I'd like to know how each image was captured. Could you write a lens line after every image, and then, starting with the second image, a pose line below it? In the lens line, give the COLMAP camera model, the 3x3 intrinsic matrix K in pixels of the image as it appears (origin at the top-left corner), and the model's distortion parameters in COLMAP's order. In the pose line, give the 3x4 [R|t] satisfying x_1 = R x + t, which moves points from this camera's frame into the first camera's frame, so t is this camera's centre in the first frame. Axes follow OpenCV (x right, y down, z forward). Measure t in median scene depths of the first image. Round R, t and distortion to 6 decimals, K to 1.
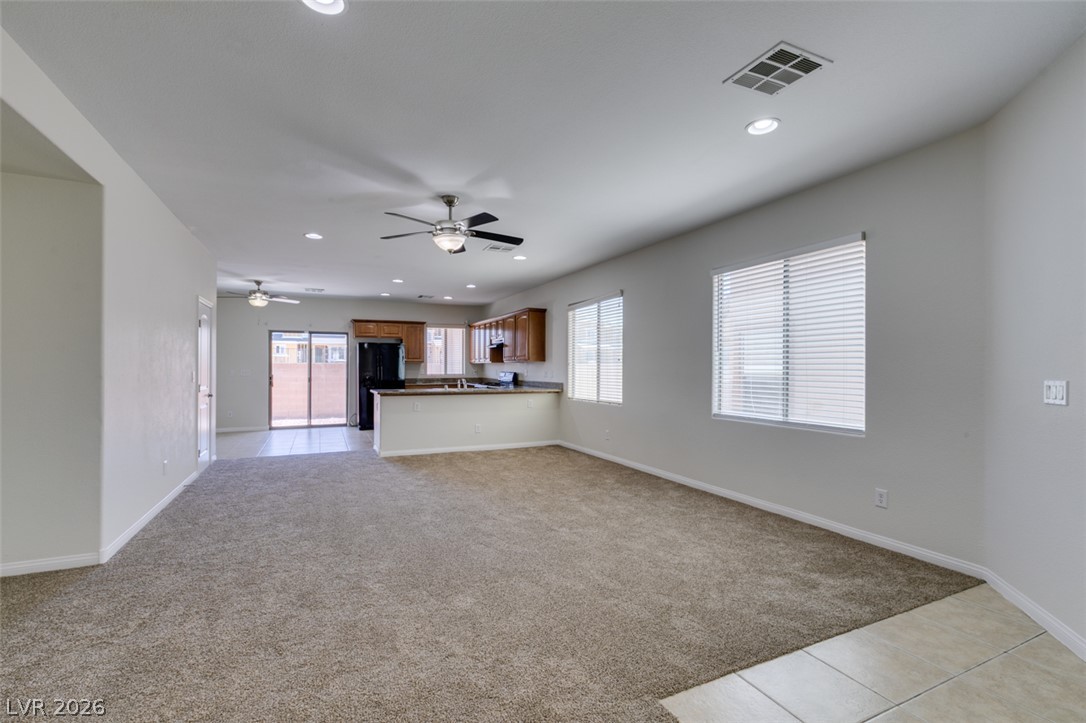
lens RADIAL K [[484.2, 0, 540.7], [0, 484.2, 365.6], [0, 0, 1]] dist [0.005631, -0.001936]
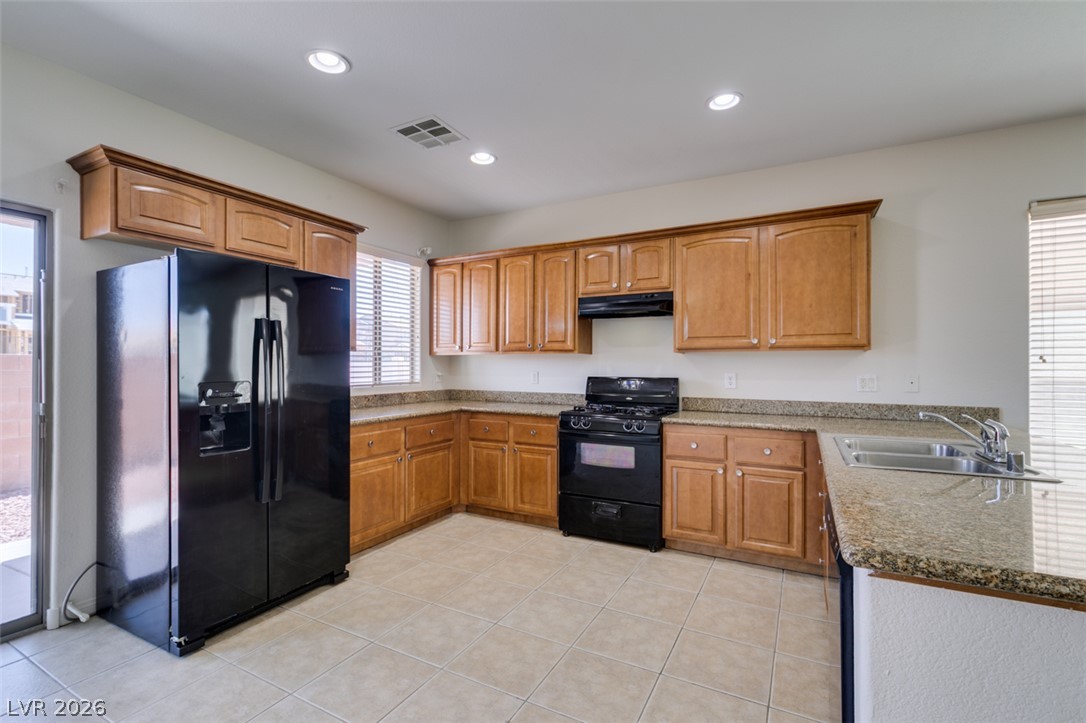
lens RADIAL K [[484.2, 0, 533.0], [0, 484.2, 363.6], [0, 0, 1]] dist [0.005631, -0.001936]
pose [[0.802592, 0.004283, 0.596513, -0.749314], [-0.004678, 0.999989, -0.000886, 0.005265], [-0.596510, -0.002080, 0.802603, 1.456945]]
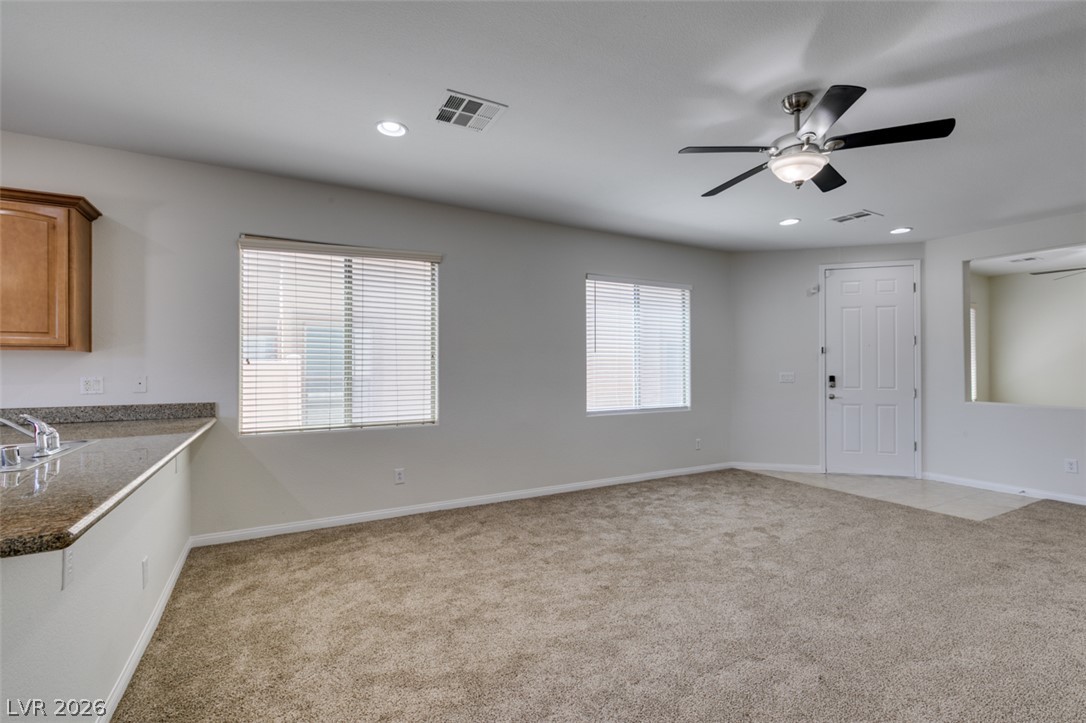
lens RADIAL K [[484.2, 0, 545.2], [0, 484.2, 364.5], [0, 0, 1]] dist [0.005631, -0.001936]
pose [[-0.072067, 0.005482, 0.997385, -0.671961], [-0.003834, 0.999976, -0.005773, 0.003348], [-0.997392, -0.004240, -0.072044, 1.164650]]
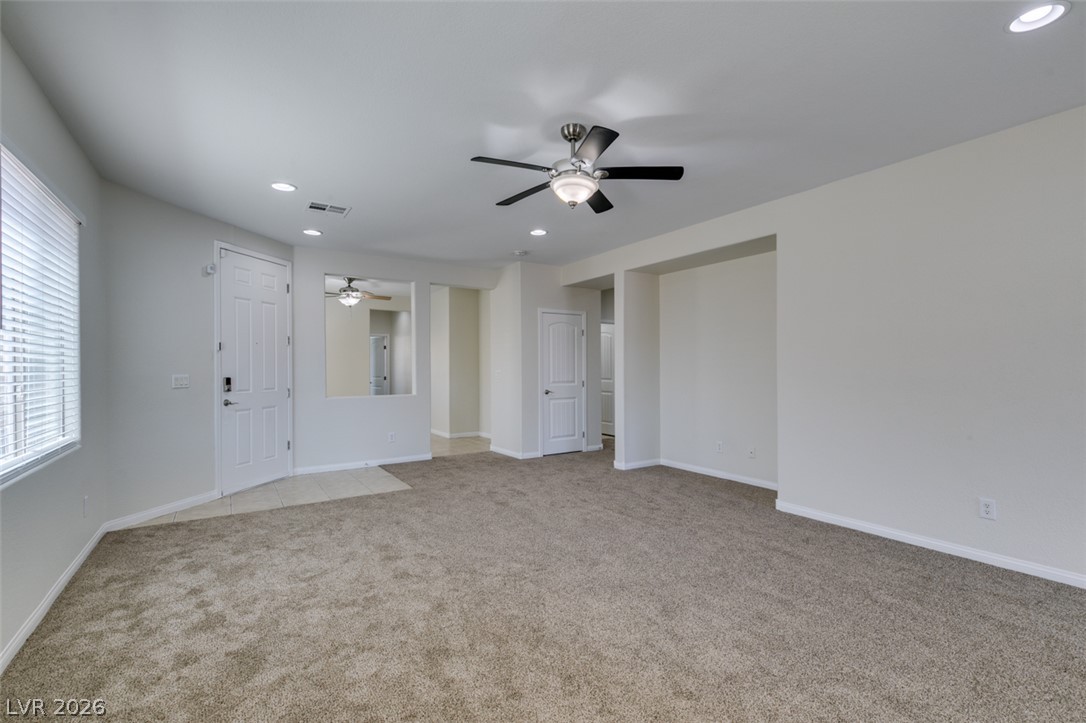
lens RADIAL K [[484.2, 0, 541.3], [0, 484.2, 366.0], [0, 0, 1]] dist [0.005631, -0.001936]
pose [[-0.991863, 0.002999, -0.127275, -0.045091], [0.003768, 0.999976, -0.005802, 0.005930], [0.127254, -0.006234, -0.991851, 1.442349]]
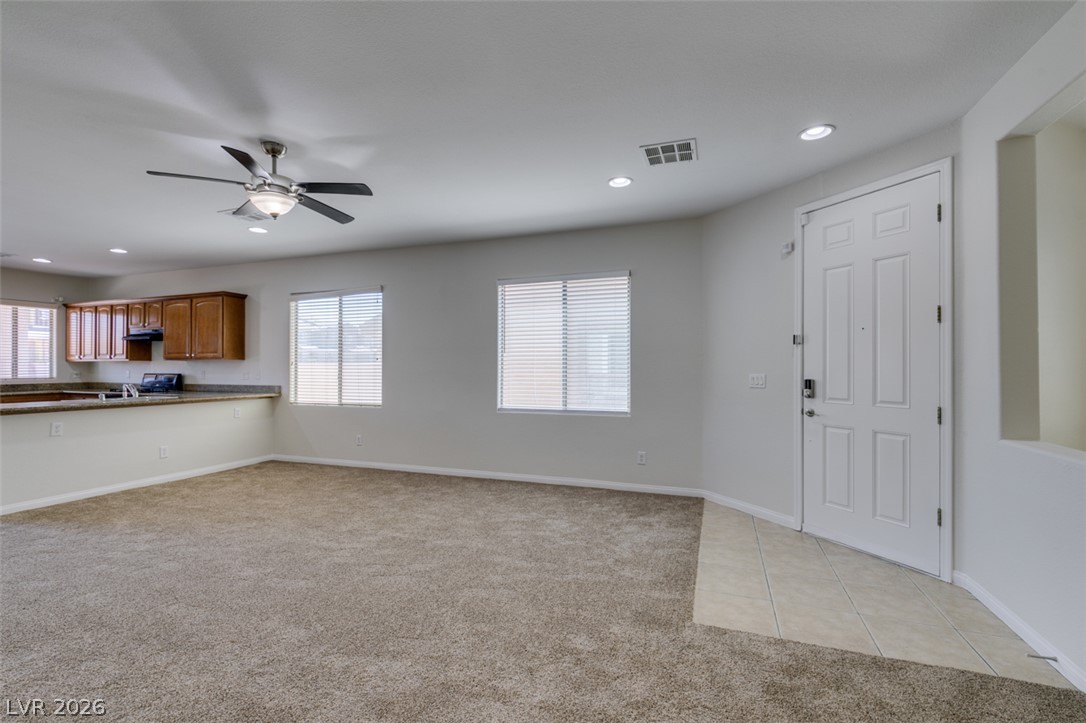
lens RADIAL K [[484.2, 0, 539.4], [0, 484.2, 363.6], [0, 0, 1]] dist [0.005631, -0.001936]
pose [[0.709029, 0.004346, 0.705166, -0.366522], [-0.001685, 0.999989, -0.004469, 0.000681], [-0.705177, 0.001980, 0.709028, 0.138381]]
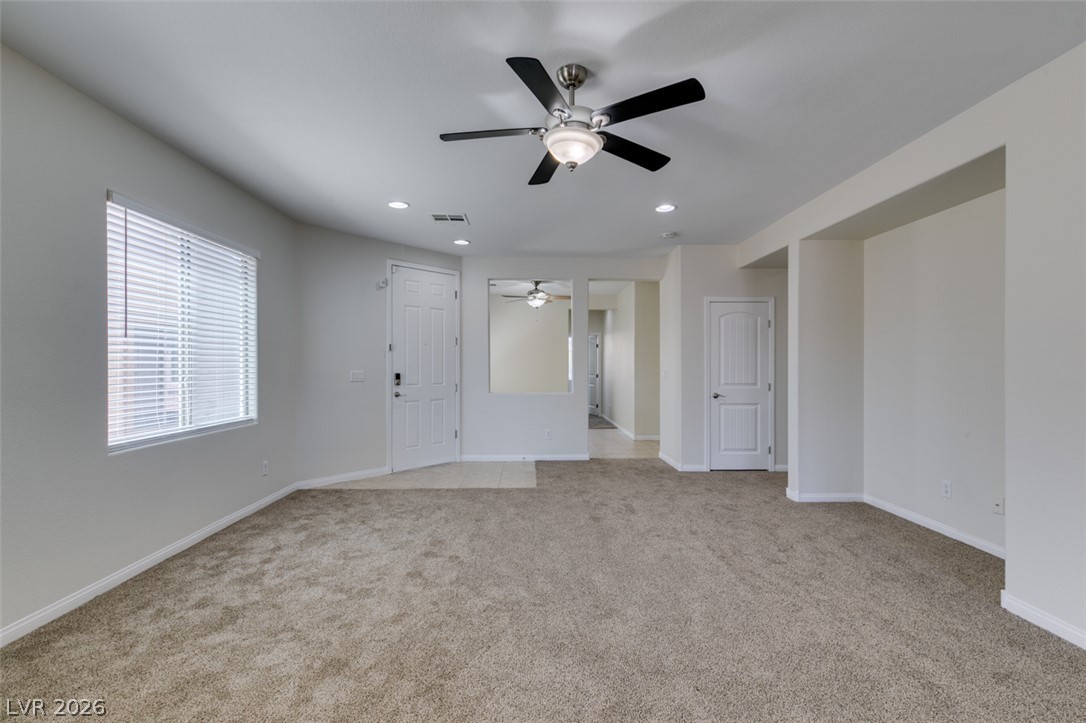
lens RADIAL K [[484.2, 0, 541.7], [0, 484.2, 363.4], [0, 0, 1]] dist [0.005631, -0.001936]
pose [[-0.913575, 0.000280, 0.406671, -0.333529], [-0.003060, 0.999967, -0.007561, 0.004895], [-0.406660, -0.008152, -0.913543, 1.309185]]
